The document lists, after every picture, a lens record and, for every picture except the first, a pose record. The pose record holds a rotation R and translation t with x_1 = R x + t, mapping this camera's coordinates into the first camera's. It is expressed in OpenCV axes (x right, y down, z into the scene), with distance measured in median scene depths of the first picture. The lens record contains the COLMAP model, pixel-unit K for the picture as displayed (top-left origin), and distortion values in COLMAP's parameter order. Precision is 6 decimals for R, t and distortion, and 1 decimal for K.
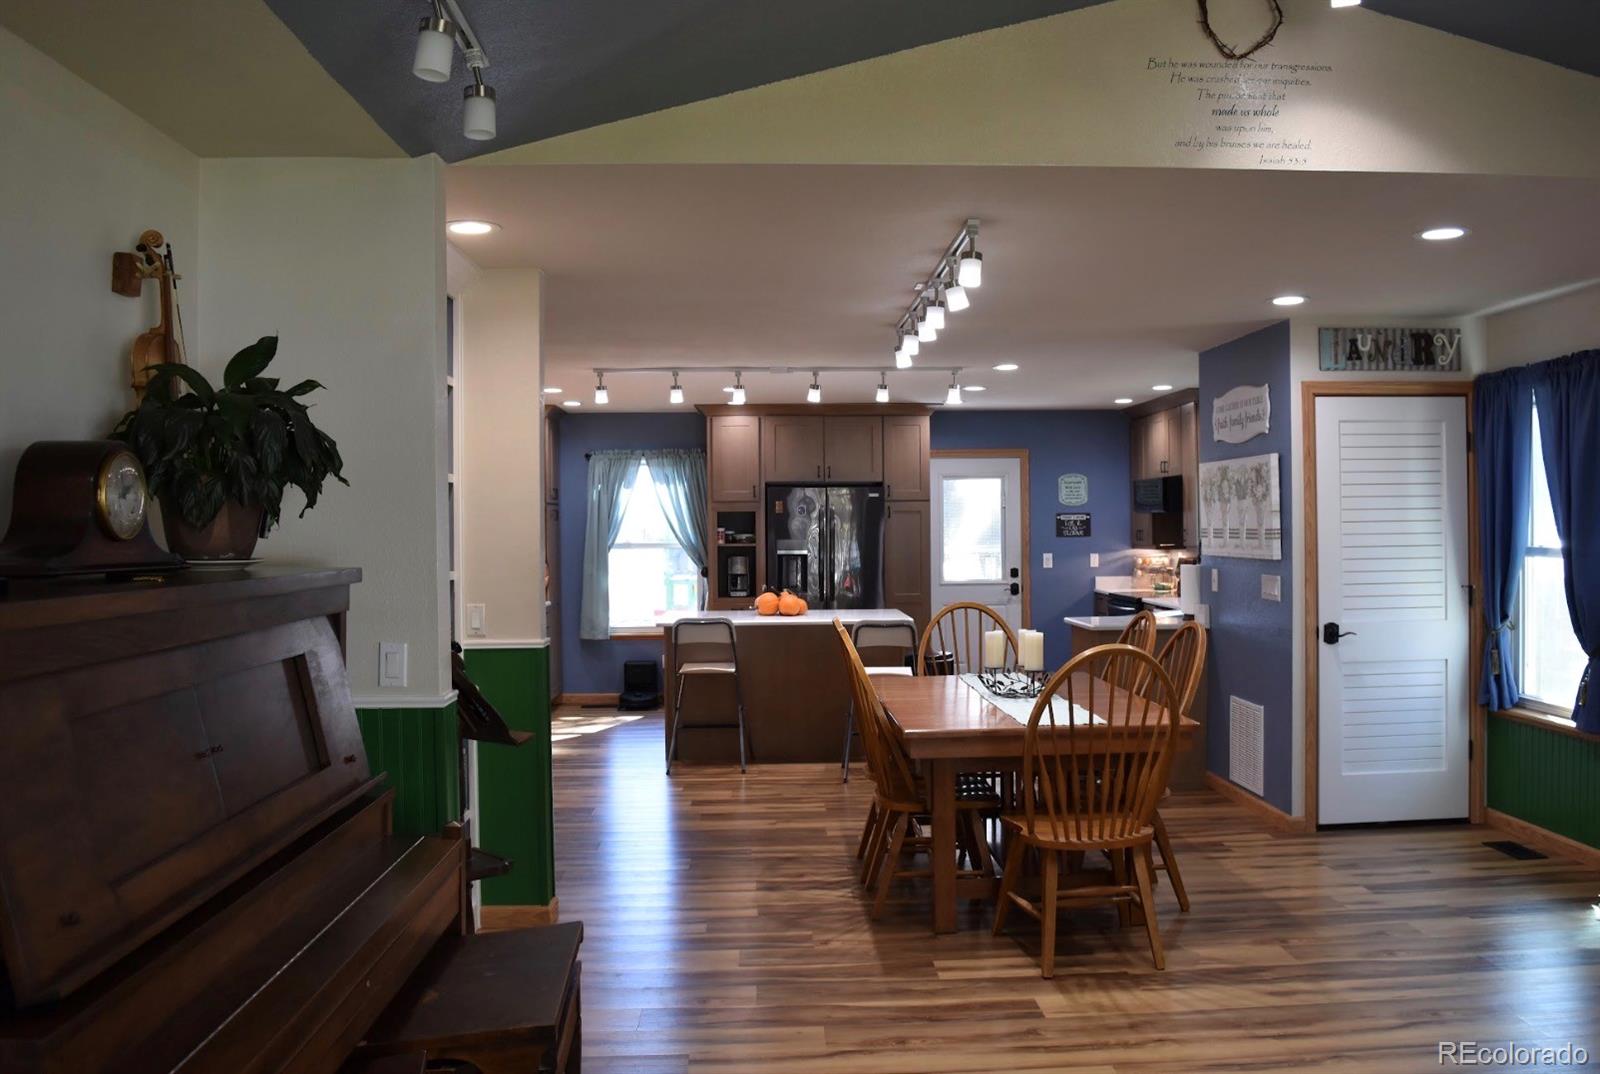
lens RADIAL K [[1310.8, 0, 801.0], [0, 1310.8, 535.0], [0, 0, 1]] dist [-0.082710, -0.000489]
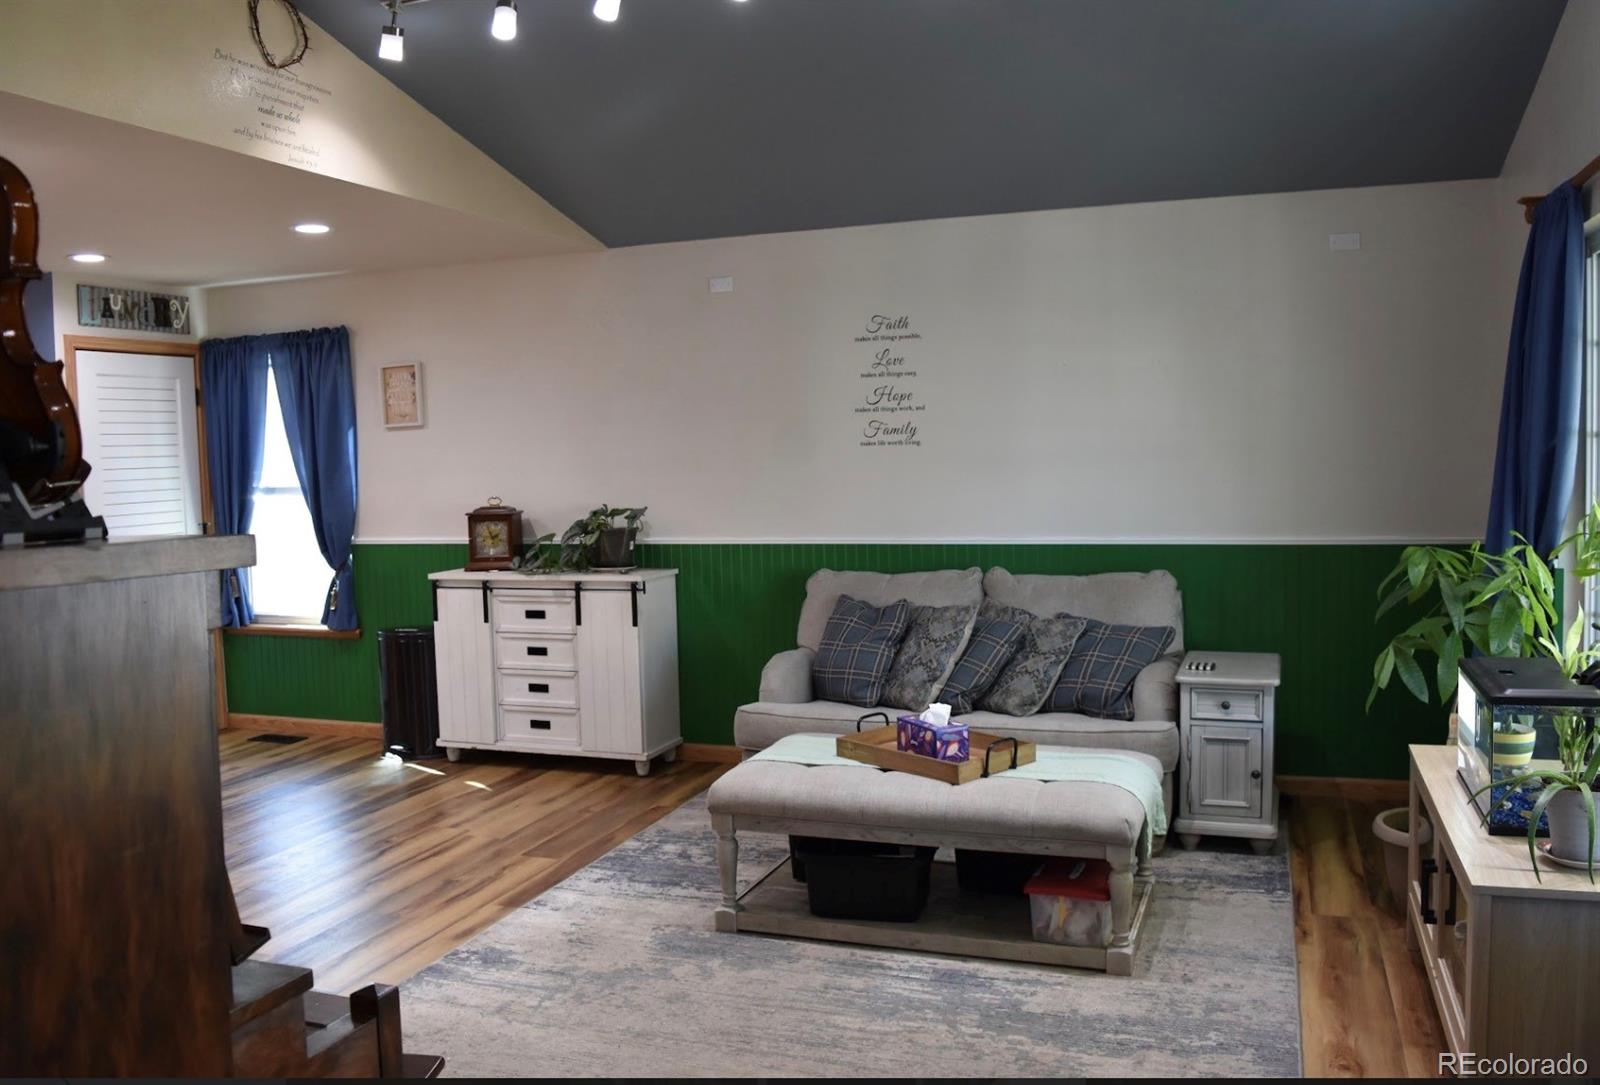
lens RADIAL K [[1310.8, 0, 793.0], [0, 1310.8, 533.8], [0, 0, 1]] dist [-0.082710, -0.000489]
pose [[0.381294, -0.061417, 0.922411, -0.319619], [0.027019, 0.998105, 0.055288, -0.000639], [-0.924059, 0.003842, 0.382231, 0.069996]]
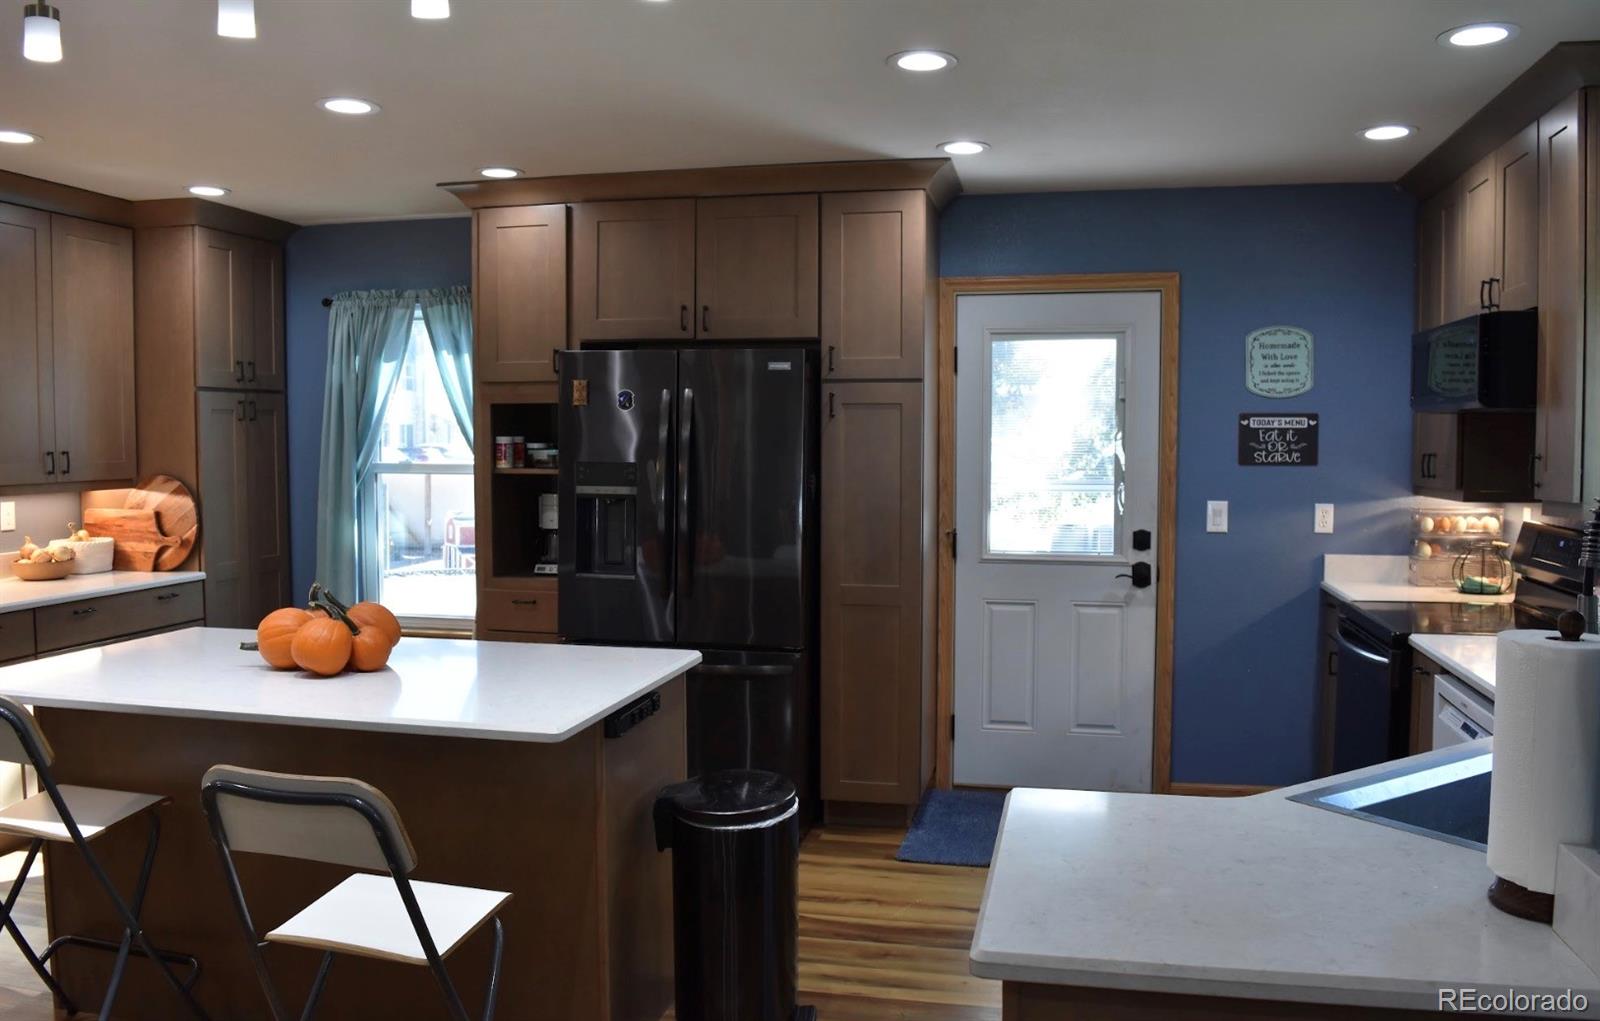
lens RADIAL K [[1251.1, 0, 804.2], [0, 1251.1, 516.9], [0, 0, 1]] dist [-0.081546, 0.008215]
pose [[0.965556, 0.027659, -0.258722, 0.271647], [-0.013037, 0.998228, 0.058064, -0.006163], [0.259870, -0.052691, 0.964205, 0.909124]]
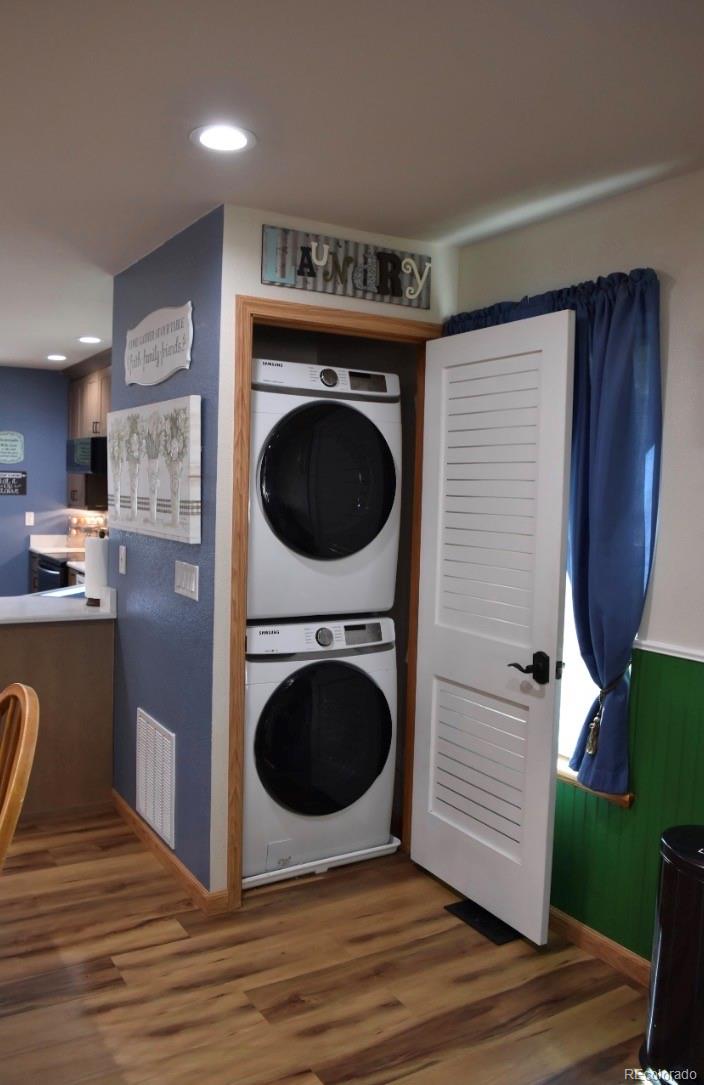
lens RADIAL K [[852.2, 0, 355.6], [0, 852.2, 539.8], [0, 0, 1]] dist [-0.083656, -0.004662]
pose [[0.867032, 0.005406, 0.498224, 0.201469], [-0.034841, 0.998151, 0.049802, -0.009383], [-0.497034, -0.060538, 0.865617, 0.526188]]
